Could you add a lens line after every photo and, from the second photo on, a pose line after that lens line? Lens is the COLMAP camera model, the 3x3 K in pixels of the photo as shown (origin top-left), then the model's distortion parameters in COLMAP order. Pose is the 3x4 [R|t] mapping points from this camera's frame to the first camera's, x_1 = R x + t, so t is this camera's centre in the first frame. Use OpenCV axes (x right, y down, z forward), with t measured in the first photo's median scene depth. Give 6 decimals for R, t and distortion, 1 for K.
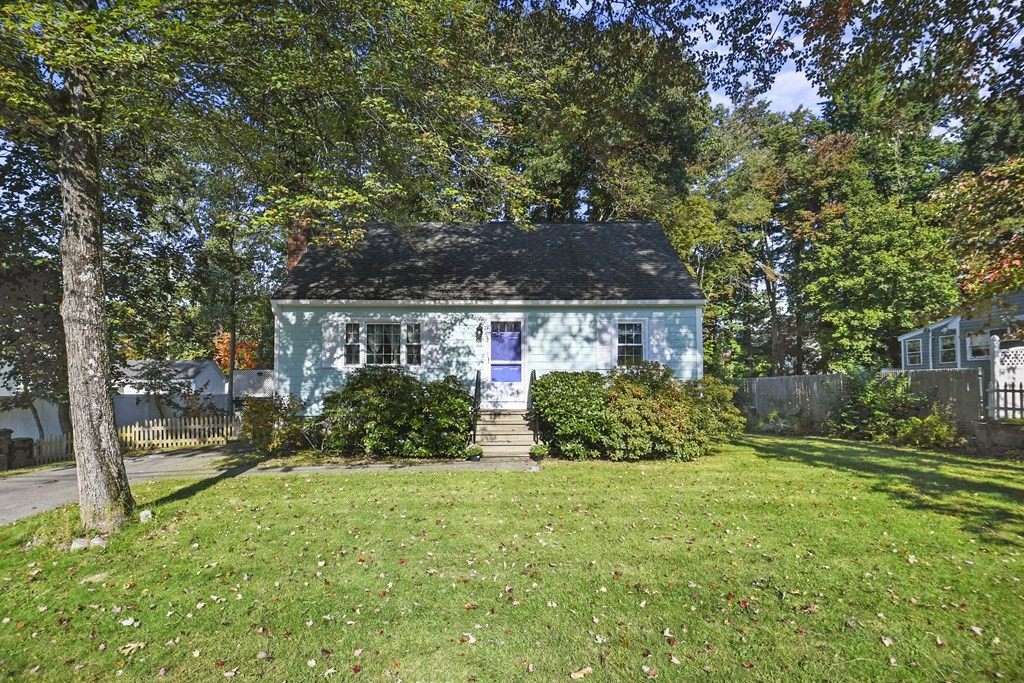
lens RADIAL K [[509.1, 0, 510.2], [0, 509.1, 347.4], [0, 0, 1]] dist [0.023259, -0.000088]
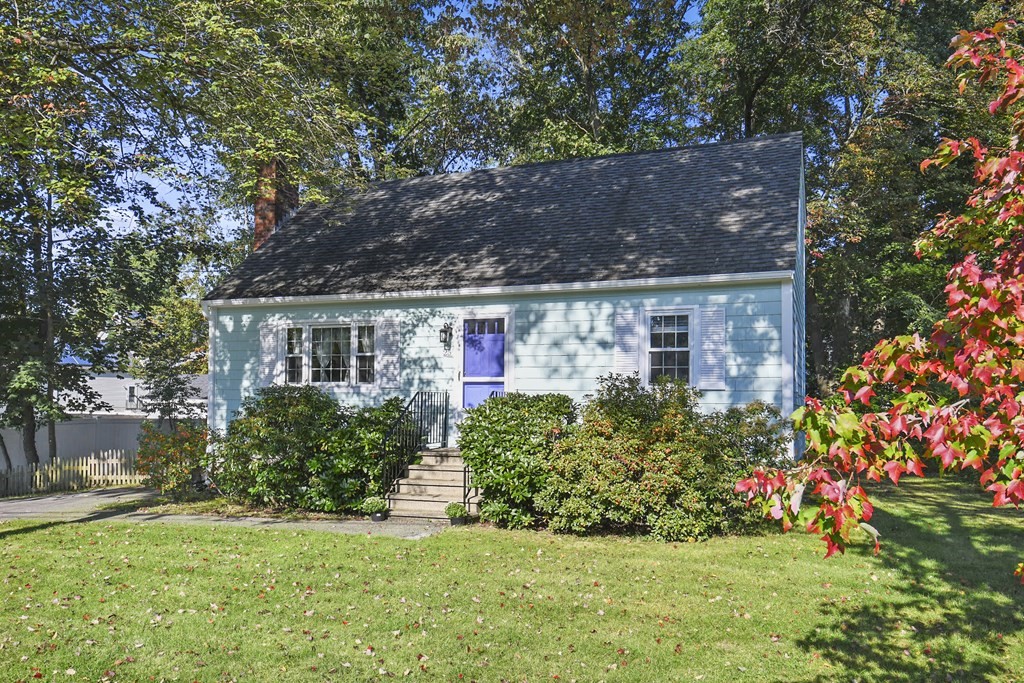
lens RADIAL K [[807.0, 0, 509.8], [0, 807.0, 371.3], [0, 0, 1]] dist [0.043892, 0.016115]
pose [[0.929890, -0.009005, -0.367728, 0.414117], [0.018932, 0.999547, 0.023397, -0.006325], [0.367351, -0.028719, 0.929639, 0.020859]]
